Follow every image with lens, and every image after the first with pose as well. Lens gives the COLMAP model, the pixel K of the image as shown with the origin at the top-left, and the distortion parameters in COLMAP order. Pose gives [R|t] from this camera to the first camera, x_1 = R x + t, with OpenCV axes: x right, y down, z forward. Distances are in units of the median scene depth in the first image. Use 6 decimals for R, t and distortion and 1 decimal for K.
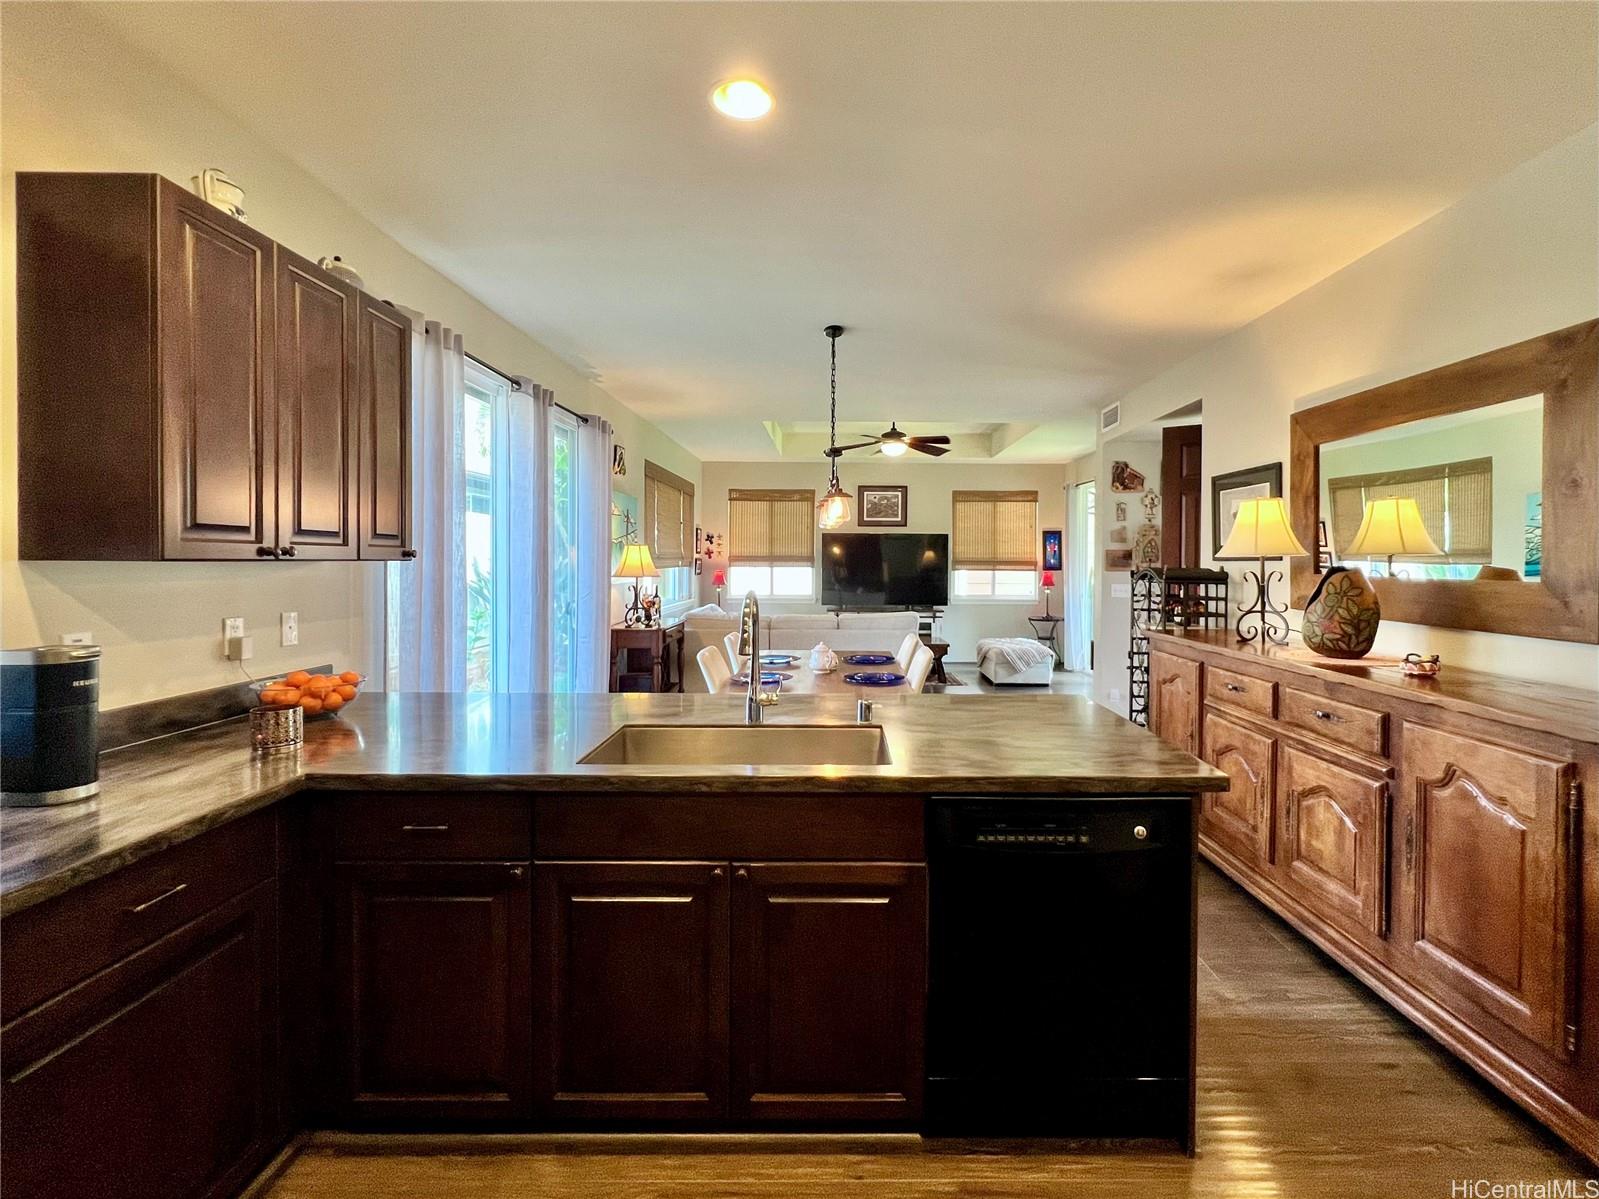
lens RADIAL K [[651.2, 0, 801.1], [0, 651.2, 572.2], [0, 0, 1]] dist [-0.005919, -0.000725]
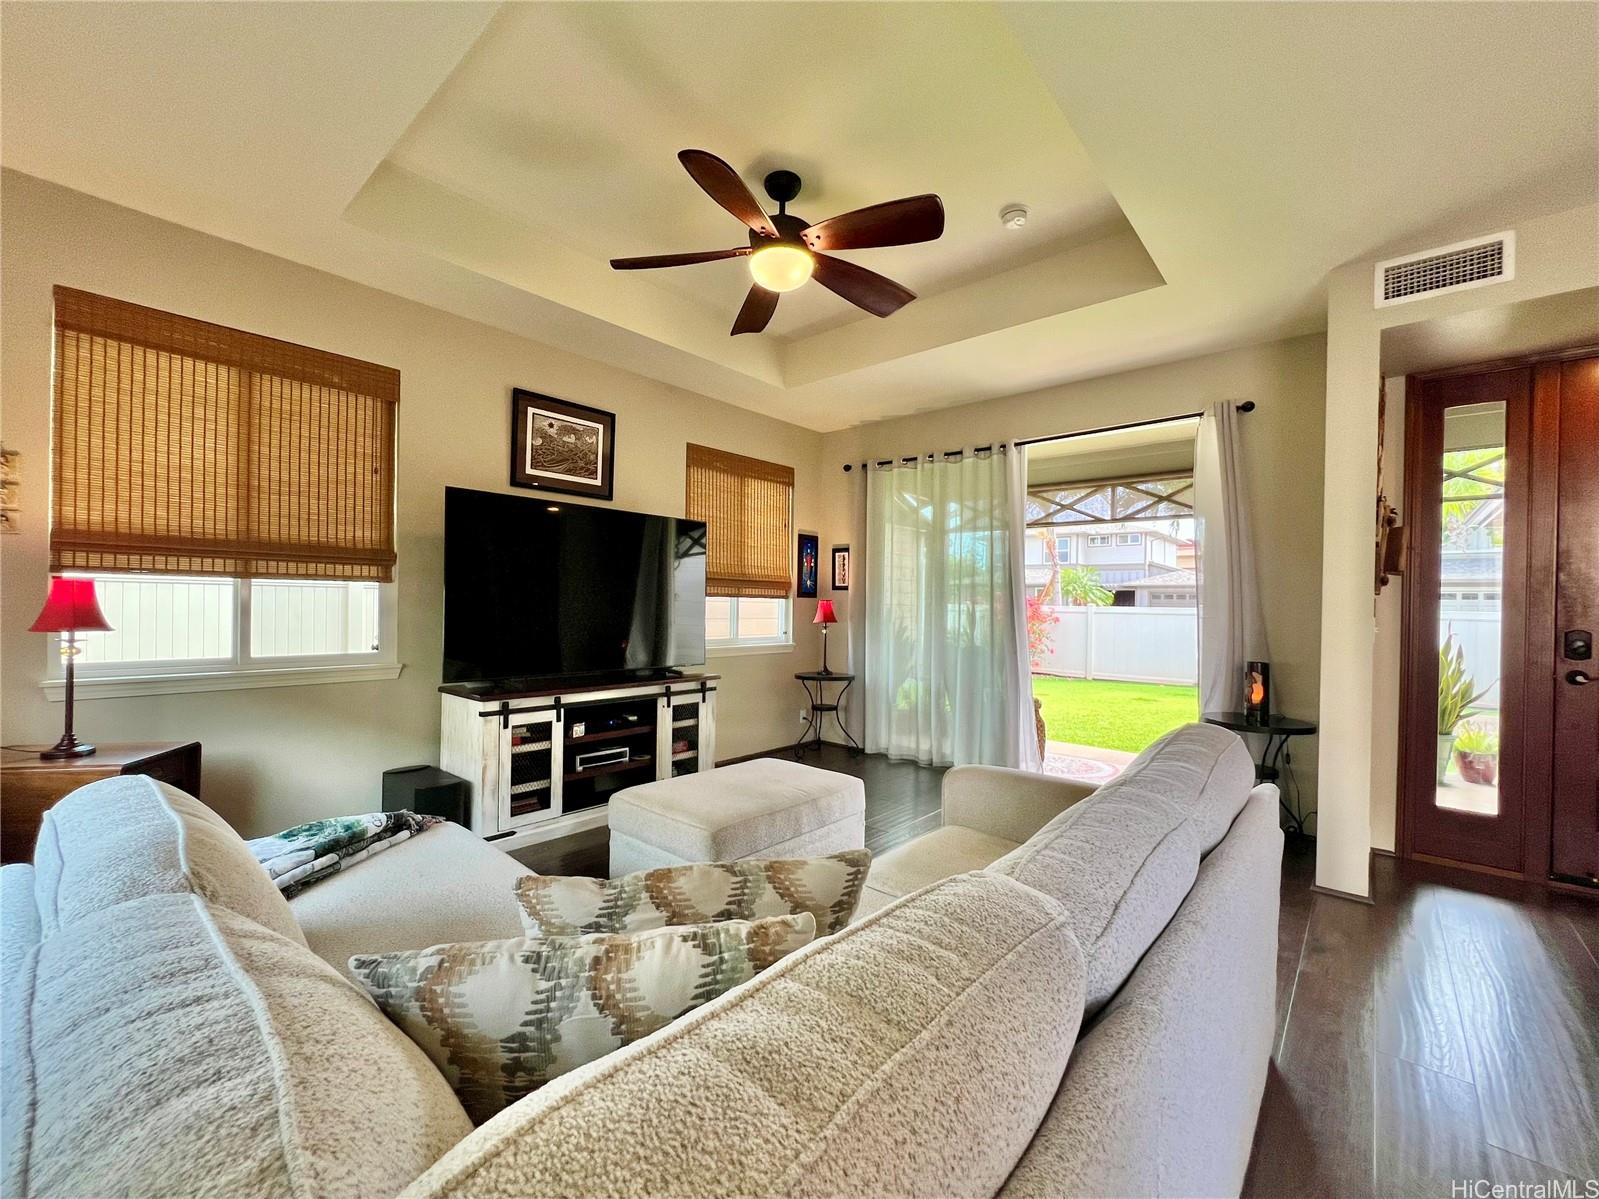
lens RADIAL K [[651.2, 0, 765.8], [0, 651.2, 609.6], [0, 0, 1]] dist [-0.005919, -0.000725]
pose [[0.676619, -0.001653, 0.736331, -0.115629], [-0.002830, 0.999984, 0.004846, 0.006686], [-0.736328, -0.005363, 0.676604, 0.635388]]
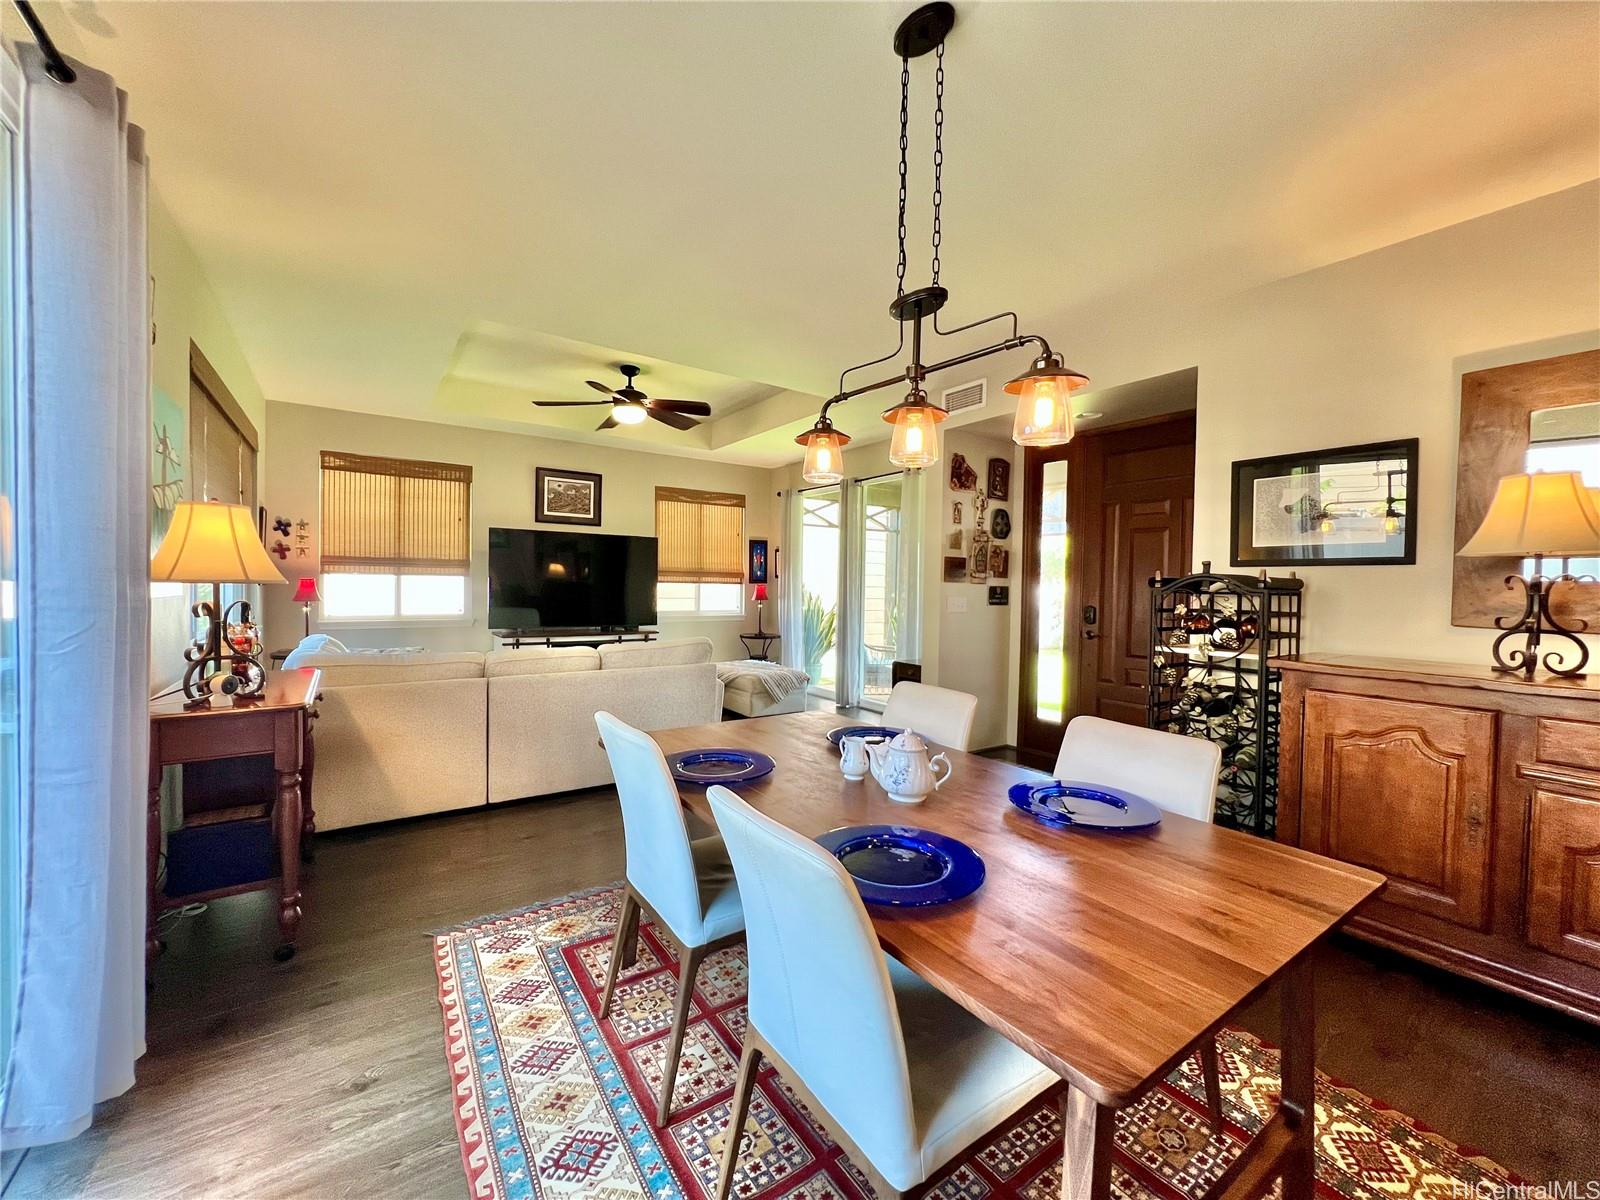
lens RADIAL K [[651.6, 0, 805.3], [0, 651.6, 597.9], [0, 0, 1]] dist [-0.005919, -0.000725]
pose [[0.821824, -0.003963, 0.569728, -0.088979], [-0.005643, 0.999870, 0.015095, 0.004119], [-0.569714, -0.015620, 0.821695, 0.220838]]
